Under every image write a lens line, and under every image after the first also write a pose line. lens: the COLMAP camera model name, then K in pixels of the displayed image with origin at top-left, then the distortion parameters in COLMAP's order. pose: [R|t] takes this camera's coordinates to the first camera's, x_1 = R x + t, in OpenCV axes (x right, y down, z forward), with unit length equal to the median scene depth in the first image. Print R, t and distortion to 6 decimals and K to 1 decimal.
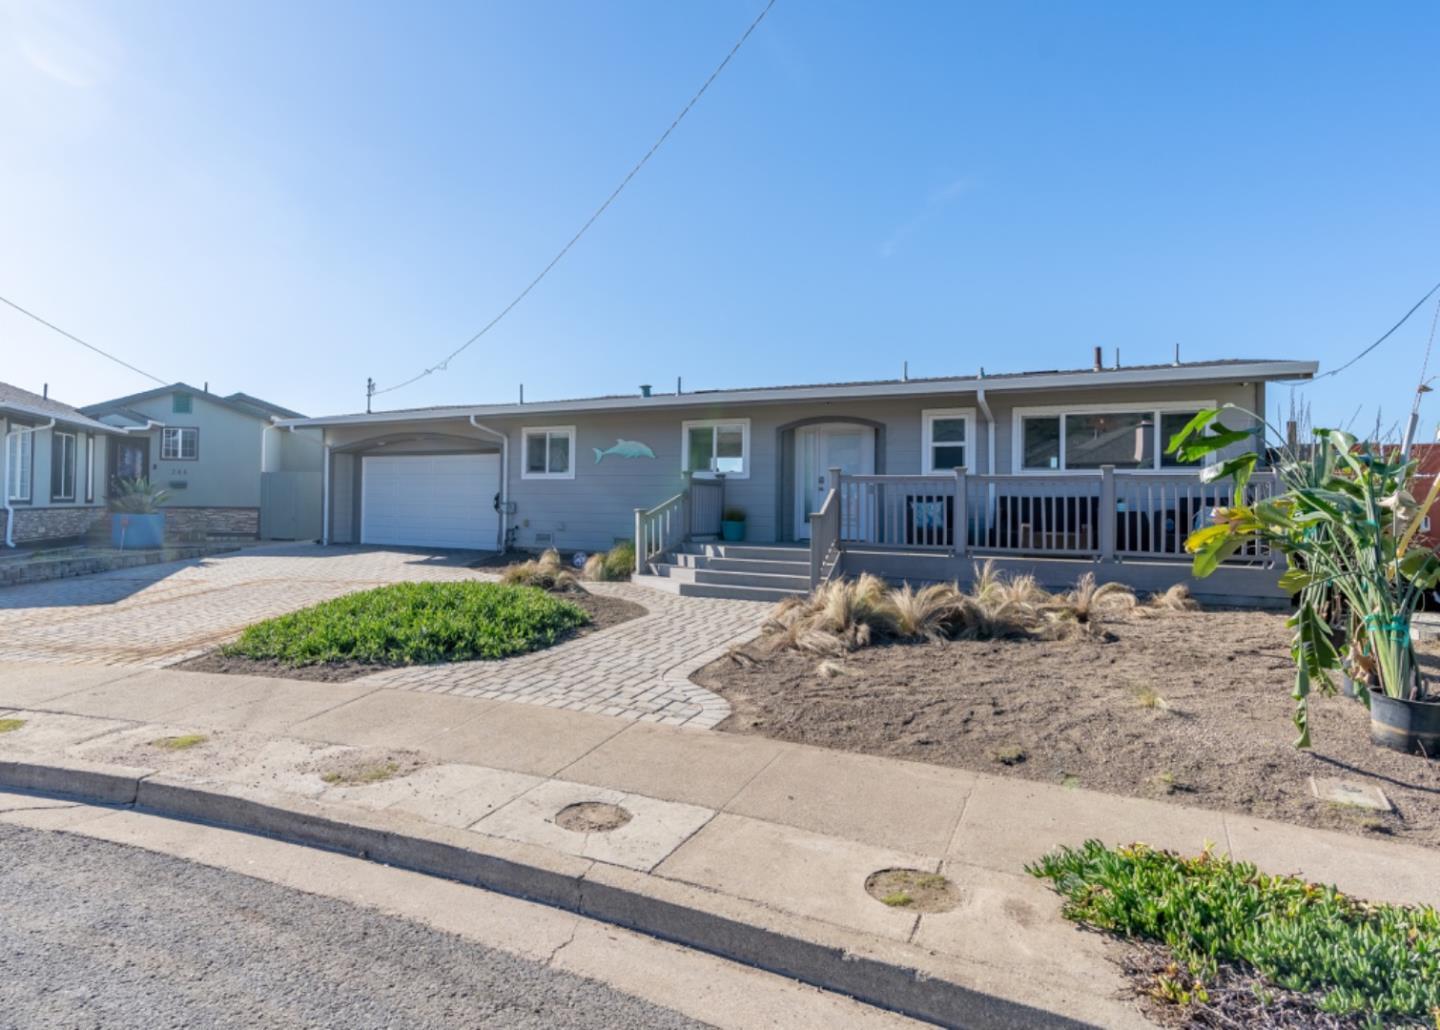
lens RADIAL K [[785.2, 0, 653.5], [0, 785.2, 486.8], [0, 0, 1]] dist [-0.005853, 0.000232]
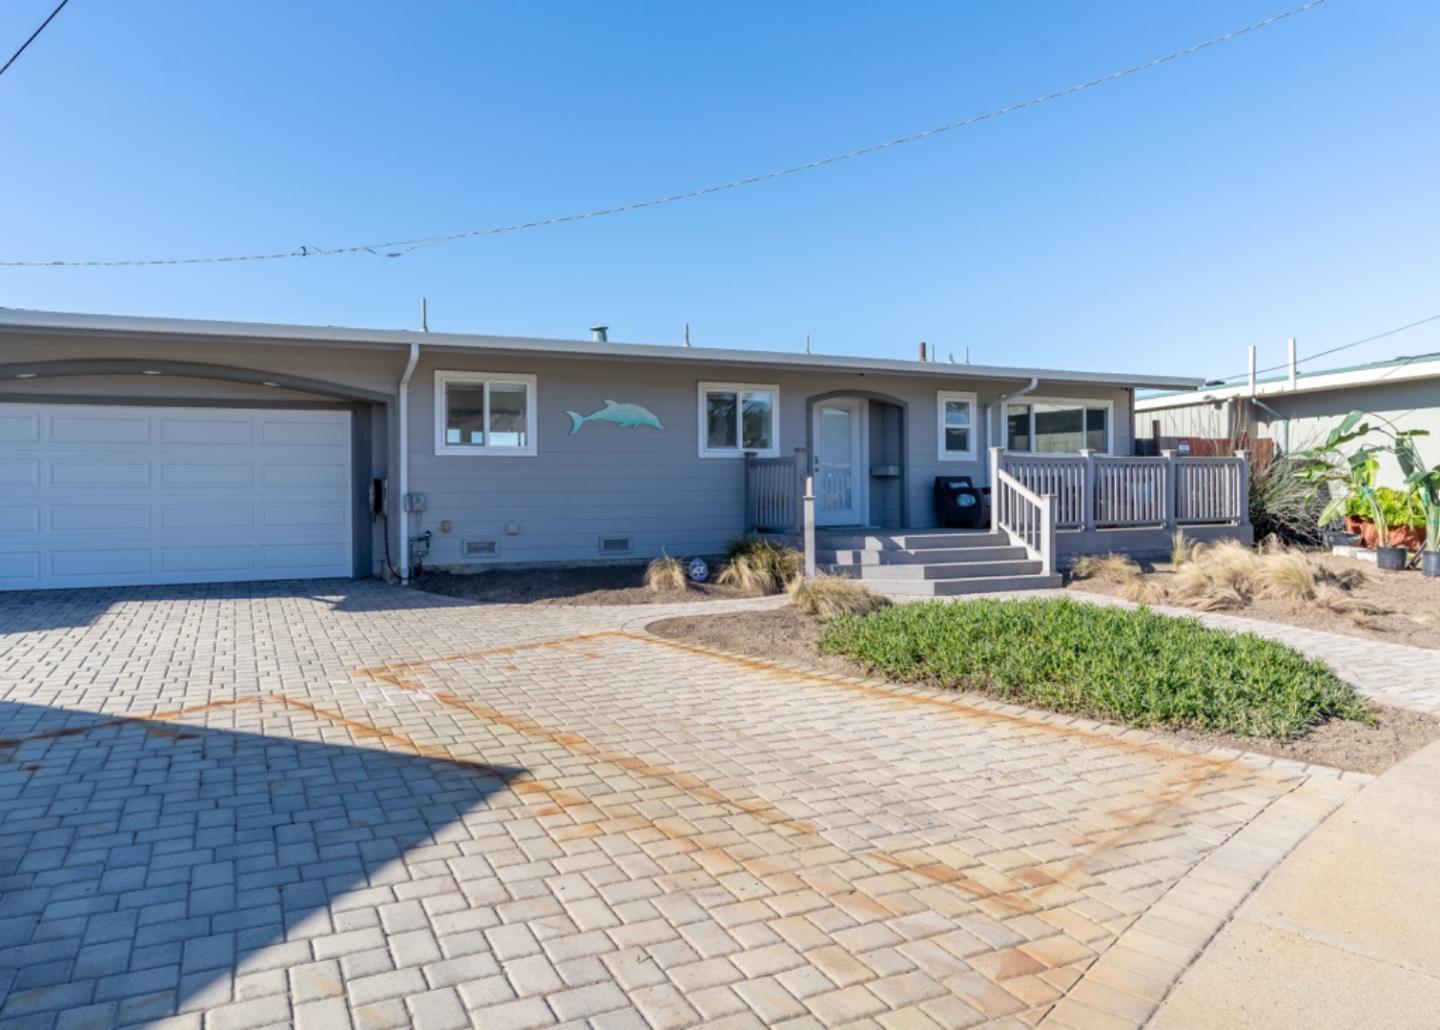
lens RADIAL K [[946.8, 0, 649.7], [0, 946.8, 473.4], [0, 0, 1]] dist [0.001525, 0.000447]
pose [[0.622044, -0.002187, 0.782979, -0.853697], [0.001442, 0.999998, 0.001648, 0.004782], [-0.782981, 0.000104, 0.622046, 0.551995]]
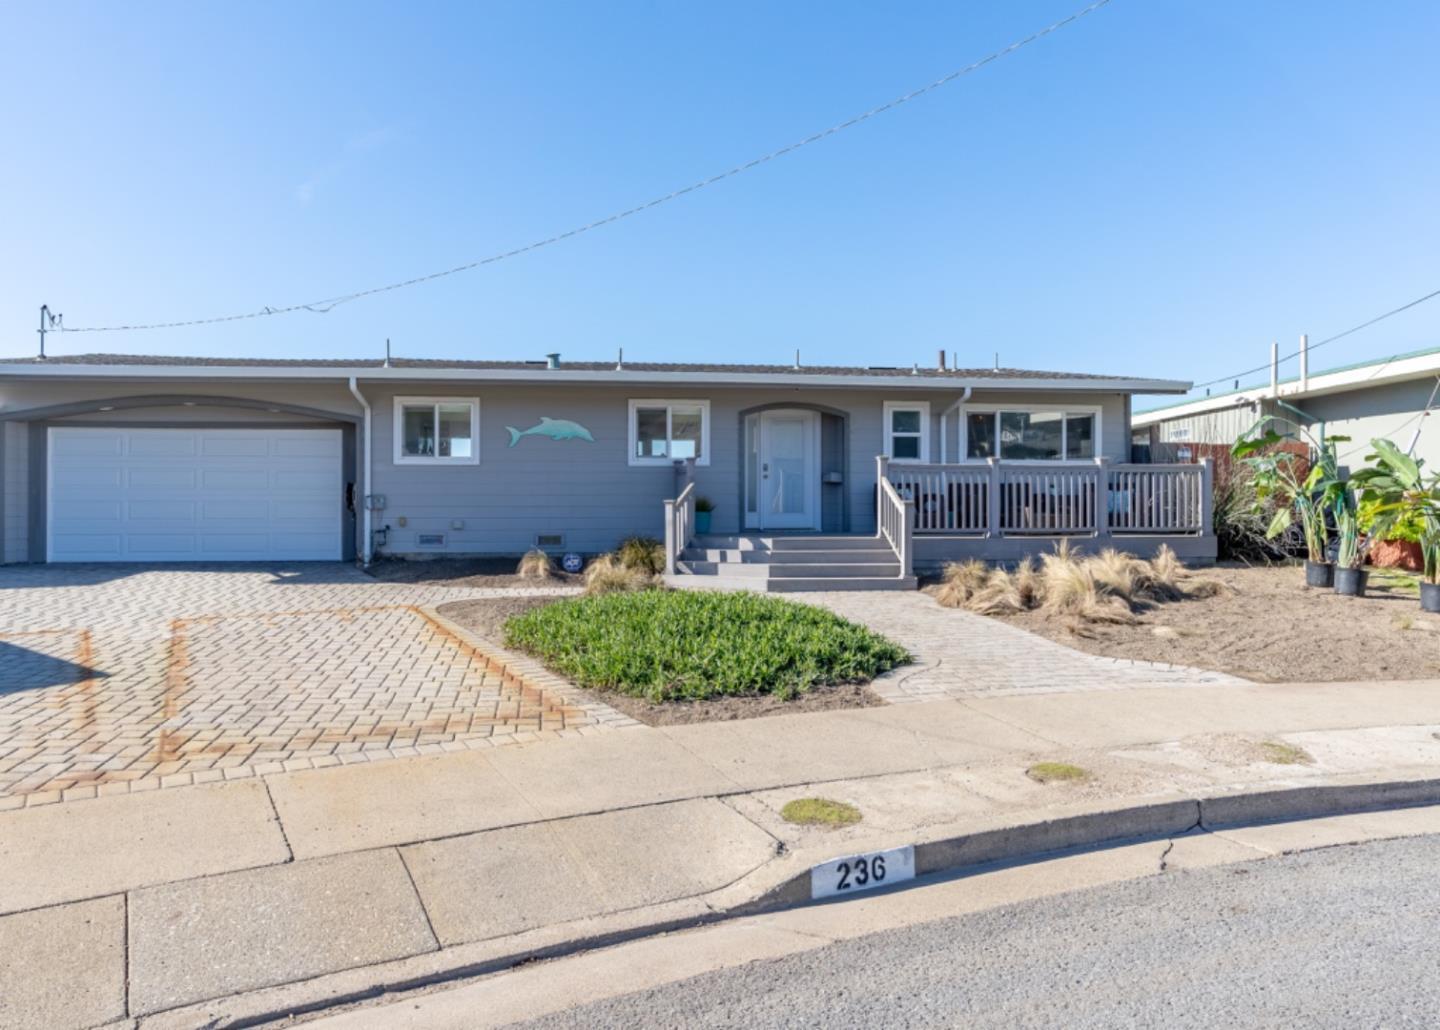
lens RADIAL K [[923.5, 0, 645.2], [0, 923.5, 482.3], [0, 0, 1]] dist [-0.001738, 0.001113]
pose [[0.826427, -0.003861, 0.563030, -0.627394], [-0.000833, 0.999967, 0.008080, 0.000346], [-0.563043, -0.007146, 0.826397, 0.168566]]
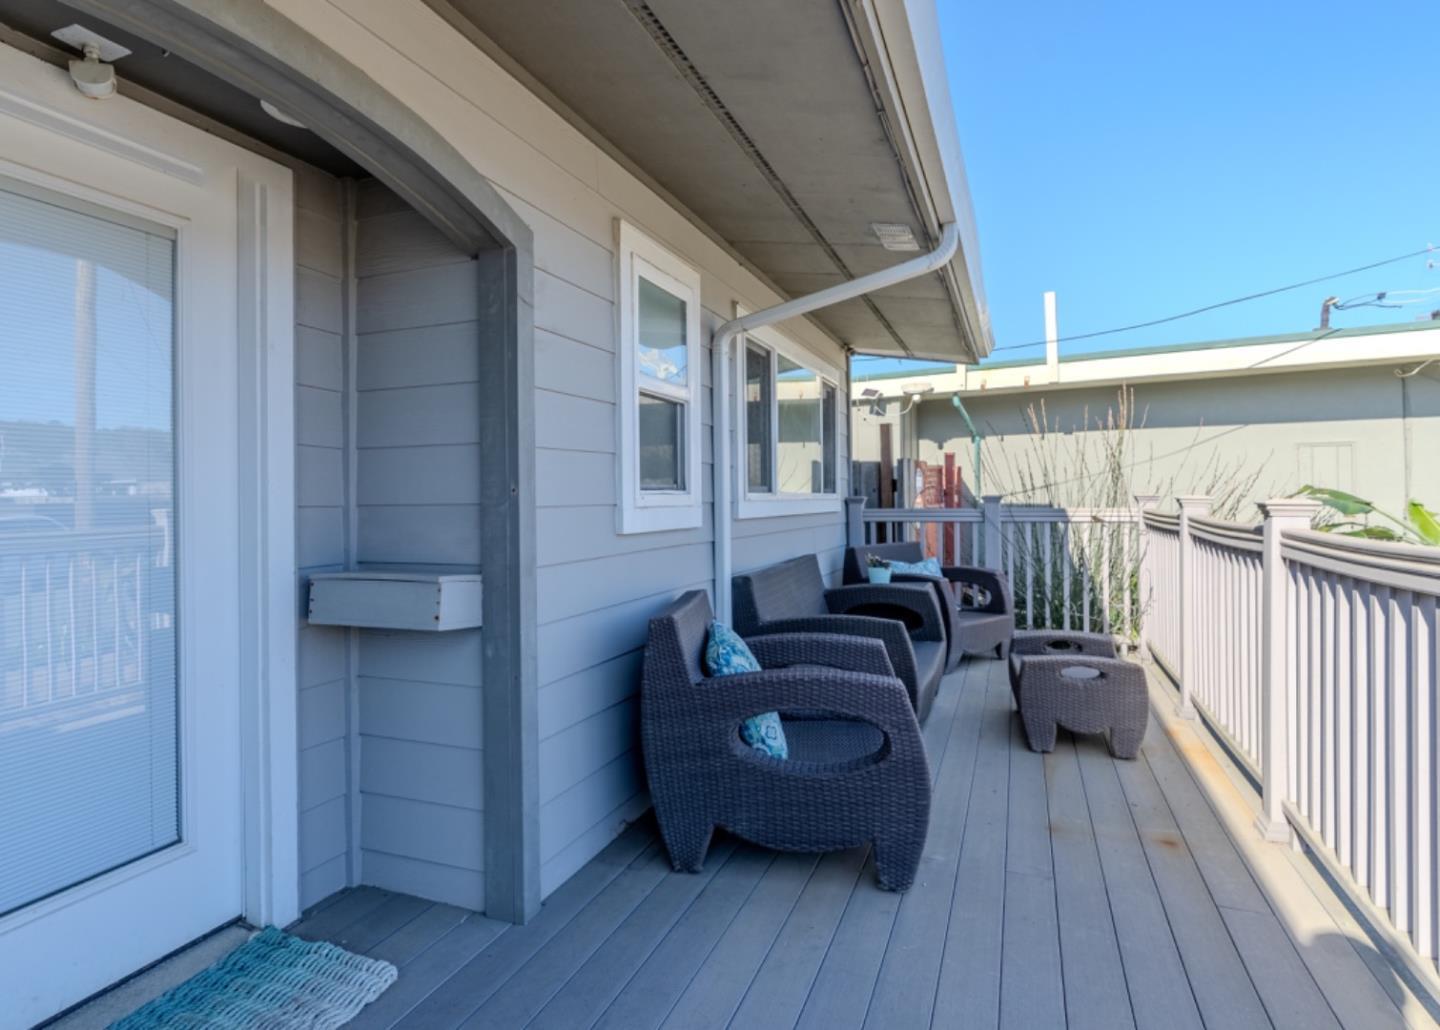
lens RADIAL K [[837.1, 0, 650.9], [0, 837.1, 488.5], [0, 0, 1]] dist [-0.004042, 0.000462]
pose [[-0.076274, 0.001641, 0.997086, 0.109236], [-0.005488, 0.999983, -0.002065, -0.022024], [-0.997072, -0.005629, -0.076264, 1.037677]]
